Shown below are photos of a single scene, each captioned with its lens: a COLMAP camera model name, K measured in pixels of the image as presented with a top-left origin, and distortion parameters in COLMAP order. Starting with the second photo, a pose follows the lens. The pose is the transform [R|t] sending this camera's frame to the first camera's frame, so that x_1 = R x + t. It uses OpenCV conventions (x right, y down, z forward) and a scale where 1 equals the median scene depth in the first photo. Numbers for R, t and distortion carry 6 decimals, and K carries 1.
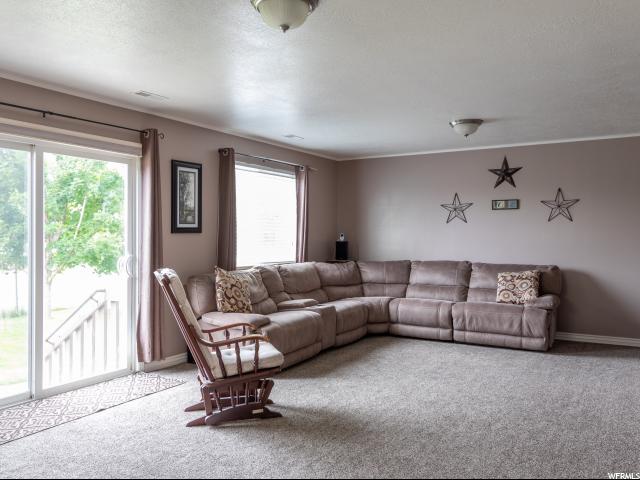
lens RADIAL K [[543.4, 0, 319.6], [0, 543.4, 239.5], [0, 0, 1]] dist [0.002060, -0.009316]
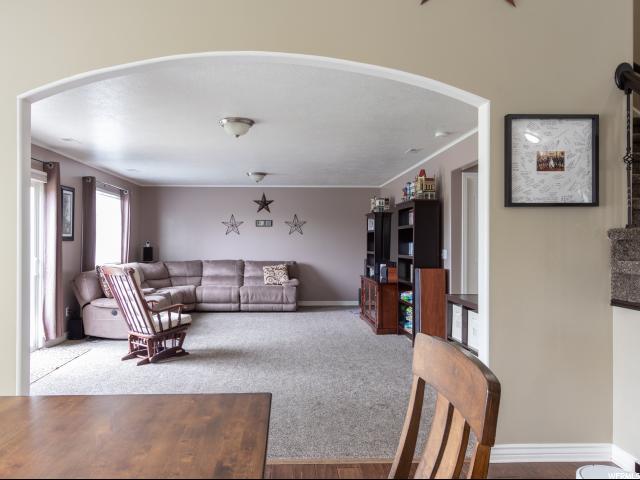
lens RADIAL K [[465.1, 0, 317.8], [0, 465.1, 239.6], [0, 0, 1]] dist [-0.000570, -0.000083]
pose [[0.825637, 0.005599, 0.564174, -0.318476], [0.001807, 0.999919, -0.012568, 0.000204], [-0.564199, 0.011395, 0.825560, -0.220851]]
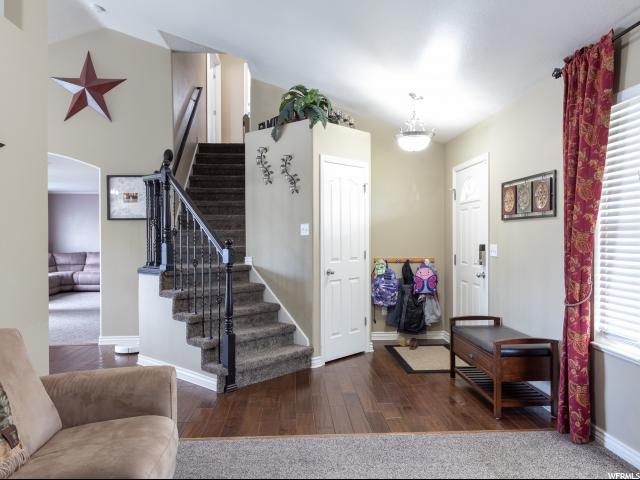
lens RADIAL K [[501.5, 0, 349.7], [0, 501.5, 238.0], [0, 0, 1]] dist [-0.018692, -0.006365]
pose [[0.807953, -0.013793, 0.589085, -0.117478], [0.015409, 0.999879, 0.002277, 0.003144], [-0.589045, 0.007238, 0.808068, -0.998862]]
